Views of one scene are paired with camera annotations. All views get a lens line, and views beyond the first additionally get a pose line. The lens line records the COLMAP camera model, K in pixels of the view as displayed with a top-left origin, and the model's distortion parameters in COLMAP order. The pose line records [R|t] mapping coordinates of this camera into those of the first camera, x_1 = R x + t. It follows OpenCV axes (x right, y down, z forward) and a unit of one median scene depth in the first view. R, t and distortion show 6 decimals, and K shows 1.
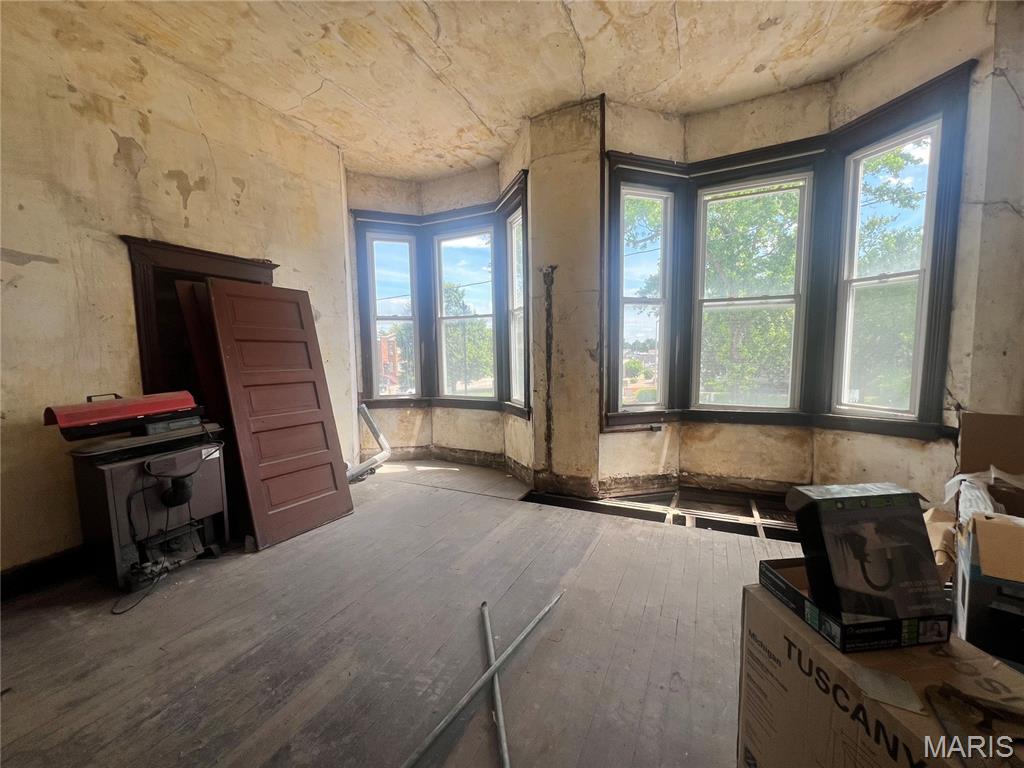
lens RADIAL K [[409.8, 0, 514.2], [0, 409.8, 388.0], [0, 0, 1]] dist [0.001552, 0.000003]
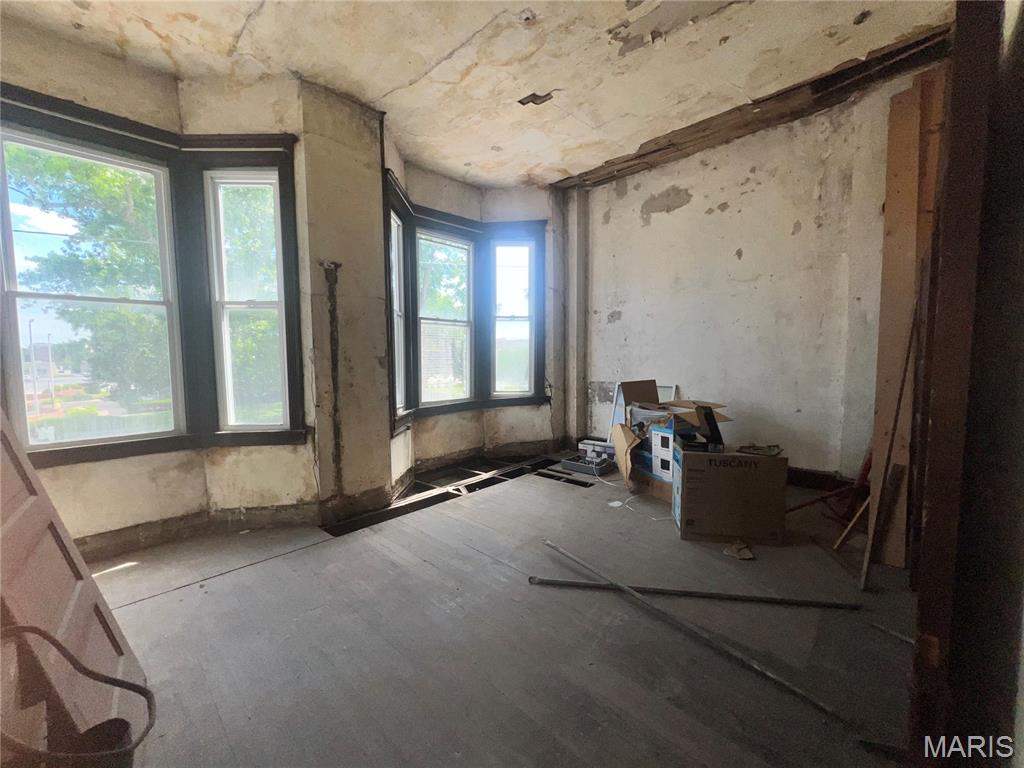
lens RADIAL K [[409.8, 0, 514.2], [0, 409.8, 388.0], [0, 0, 1]] dist [0.001552, 0.000003]
pose [[0.310763, -0.063260, 0.948380, -0.649057], [0.091448, 0.995144, 0.036414, -0.024328], [-0.946078, 0.075411, 0.315039, 0.374191]]
